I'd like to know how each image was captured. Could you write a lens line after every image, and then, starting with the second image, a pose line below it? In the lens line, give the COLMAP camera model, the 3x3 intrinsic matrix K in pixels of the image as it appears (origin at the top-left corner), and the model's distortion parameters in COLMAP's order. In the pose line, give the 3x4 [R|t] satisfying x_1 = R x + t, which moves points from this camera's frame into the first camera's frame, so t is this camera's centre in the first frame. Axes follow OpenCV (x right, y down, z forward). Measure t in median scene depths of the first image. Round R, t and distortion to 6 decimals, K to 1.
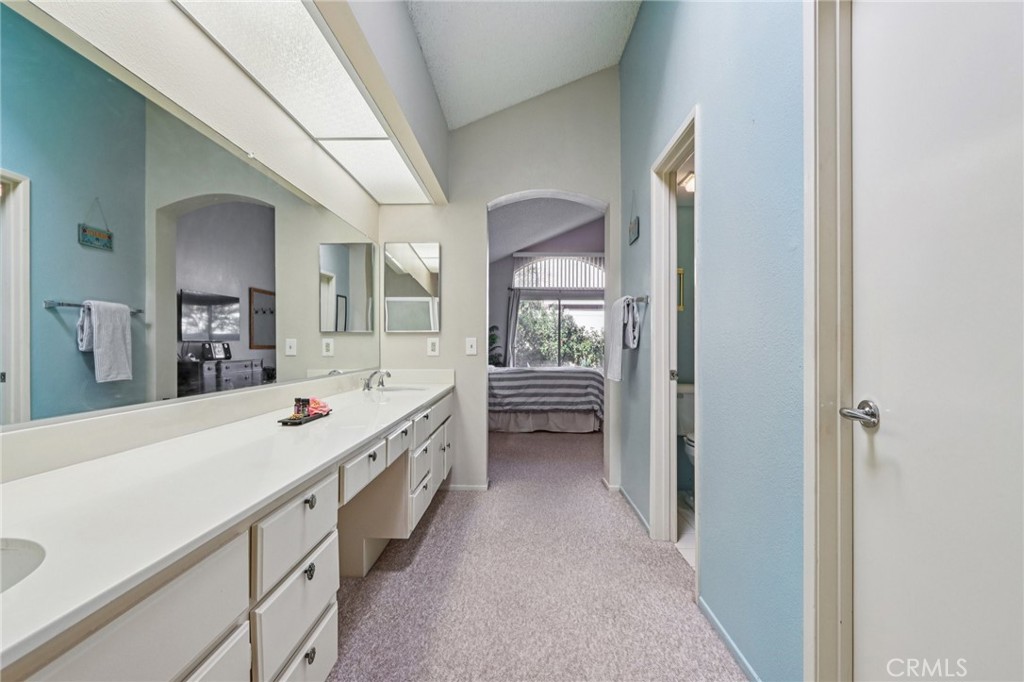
lens RADIAL K [[475.2, 0, 515.0], [0, 475.2, 344.6], [0, 0, 1]] dist [-0.015292, -0.000314]
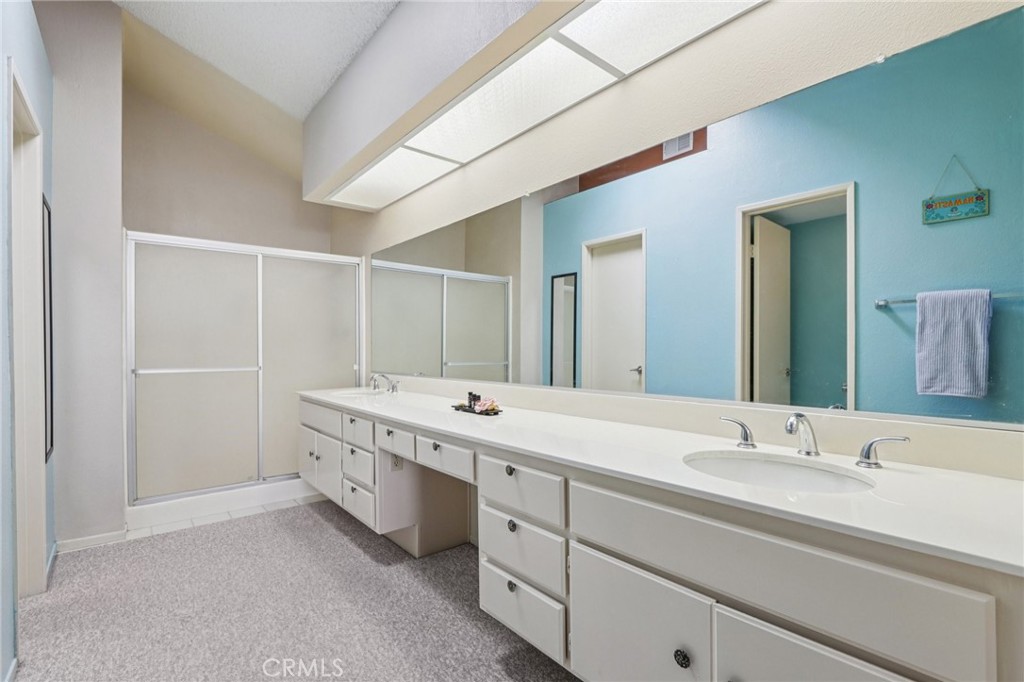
lens RADIAL K [[475.2, 0, 515.0], [0, 475.2, 344.6], [0, 0, 1]] dist [-0.015292, -0.000314]
pose [[-0.761266, 0.004599, -0.648424, 0.166255], [0.005673, 0.999984, 0.000432, -0.008957], [0.648415, -0.003350, -0.761279, 1.216970]]
